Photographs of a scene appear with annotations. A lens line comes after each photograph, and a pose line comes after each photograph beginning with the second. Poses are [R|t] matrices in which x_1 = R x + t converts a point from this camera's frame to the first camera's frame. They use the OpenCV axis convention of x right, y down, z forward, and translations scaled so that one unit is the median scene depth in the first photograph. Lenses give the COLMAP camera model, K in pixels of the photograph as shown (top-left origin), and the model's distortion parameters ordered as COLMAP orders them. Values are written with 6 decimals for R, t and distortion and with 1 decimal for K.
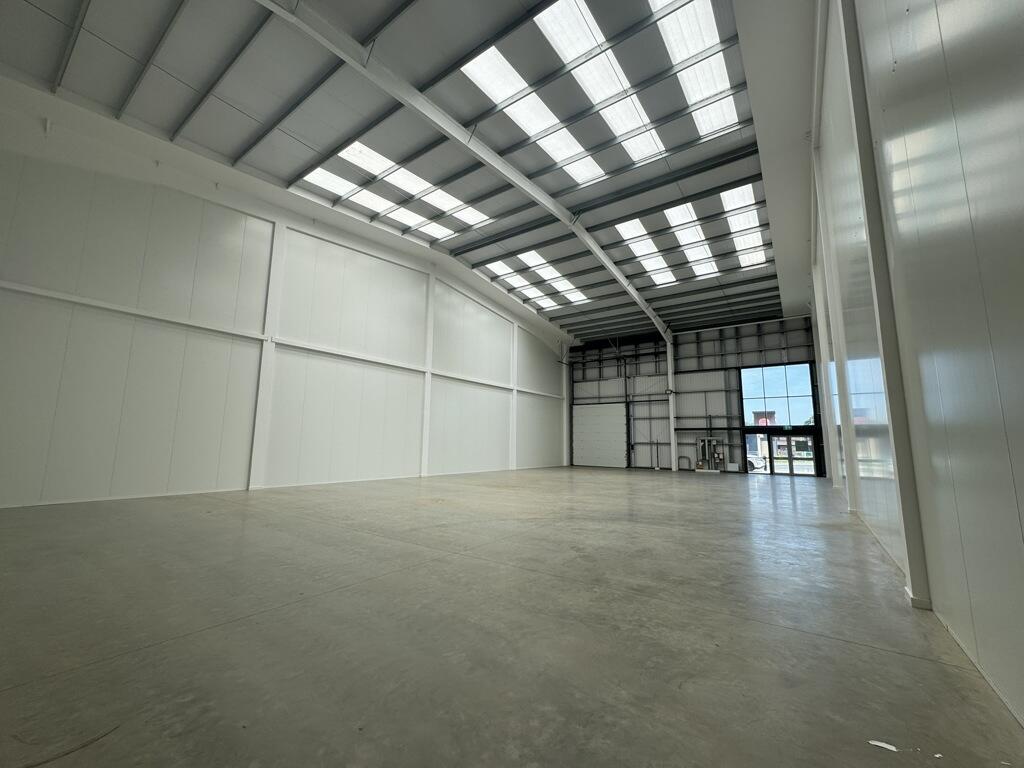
lens RADIAL K [[410.2, 0, 515.3], [0, 410.2, 392.5], [0, 0, 1]] dist [0.002741, -0.000200]
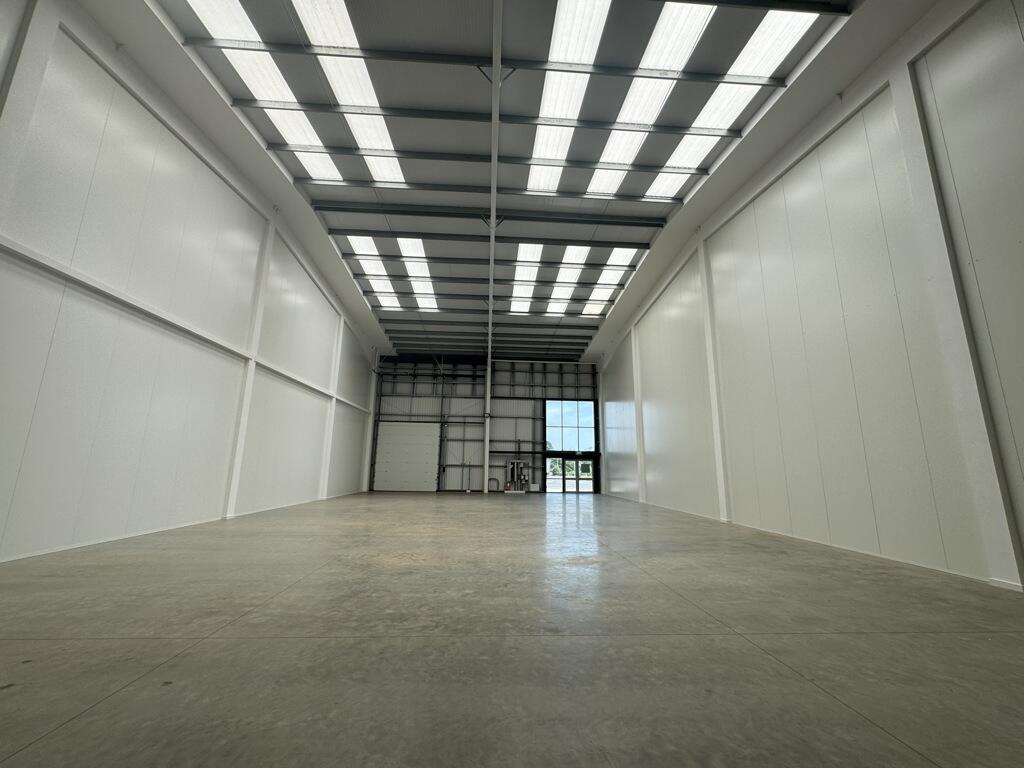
lens RADIAL K [[411.0, 0, 516.3], [0, 411.0, 394.4], [0, 0, 1]] dist [0.011641, 0.000057]
pose [[0.782544, 0.108937, 0.612991, -0.211344], [-0.081670, 0.994027, -0.072392, 0.015673], [-0.617215, 0.006587, 0.786767, 0.148805]]
